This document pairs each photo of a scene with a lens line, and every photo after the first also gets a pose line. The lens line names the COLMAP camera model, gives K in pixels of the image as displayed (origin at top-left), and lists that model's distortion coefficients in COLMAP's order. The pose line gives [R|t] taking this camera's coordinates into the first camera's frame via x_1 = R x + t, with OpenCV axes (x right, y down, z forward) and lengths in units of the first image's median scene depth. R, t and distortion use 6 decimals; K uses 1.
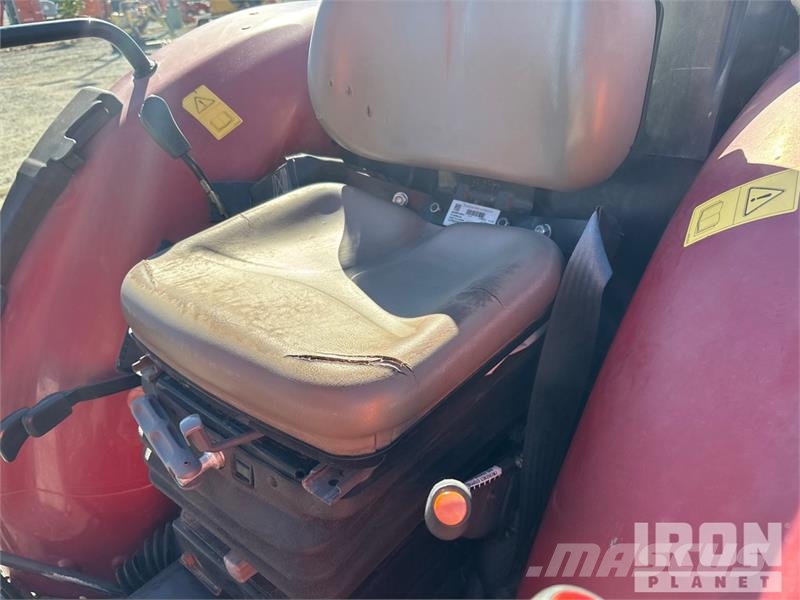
lens RADIAL K [[595.3, 0, 400.0], [0, 595.3, 300.0], [0, 0, 1]] dist [0.012086, -0.006090]
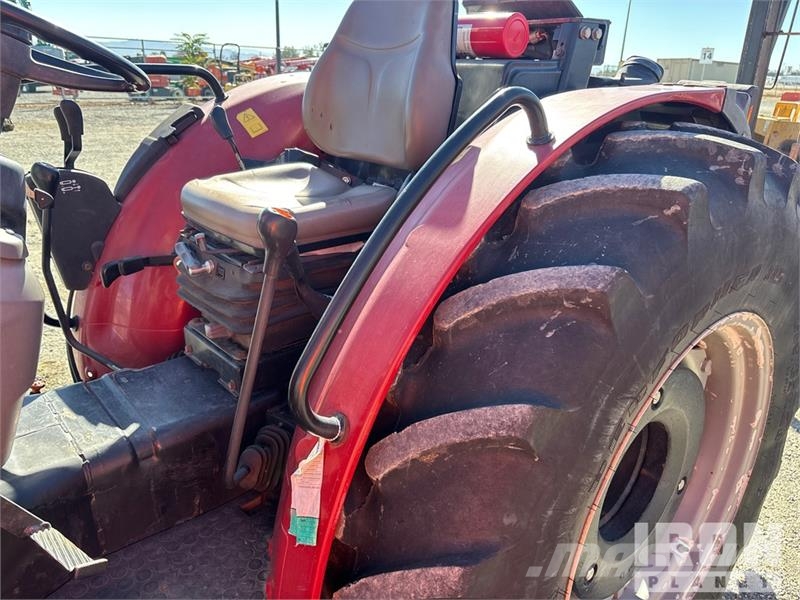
lens RADIAL K [[623.3, 0, 395.2], [0, 623.3, 299.0], [0, 0, 1]] dist [0.017207, -0.009096]
pose [[0.982866, 0.134160, -0.126394, 0.398515], [-0.151426, 0.978689, -0.138698, 0.381694], [0.105093, 0.155461, 0.982236, -0.674049]]
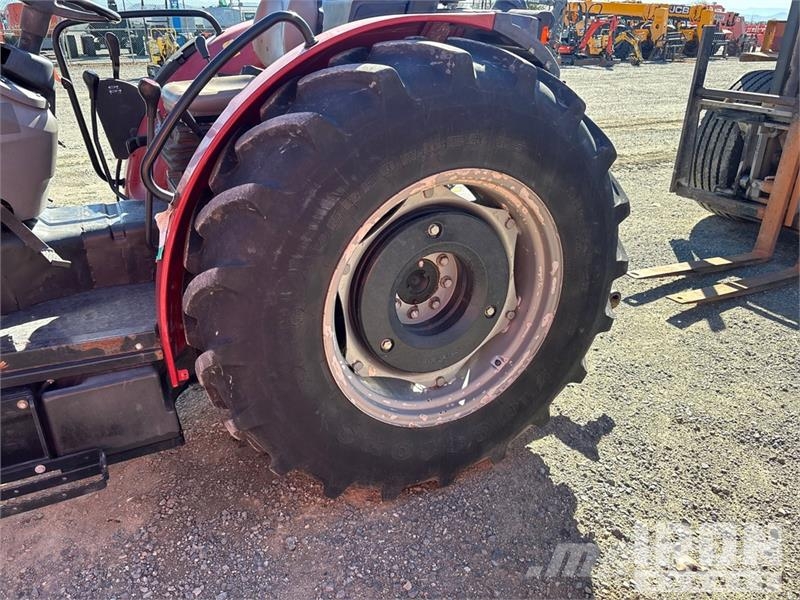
lens RADIAL K [[623.3, 0, 395.2], [0, 623.3, 299.0], [0, 0, 1]] dist [0.017207, -0.009096]
pose [[0.912741, 0.218683, -0.345081, 1.488204], [-0.243775, 0.969352, -0.030494, 0.637244], [0.327836, 0.111955, 0.938078, -1.165479]]
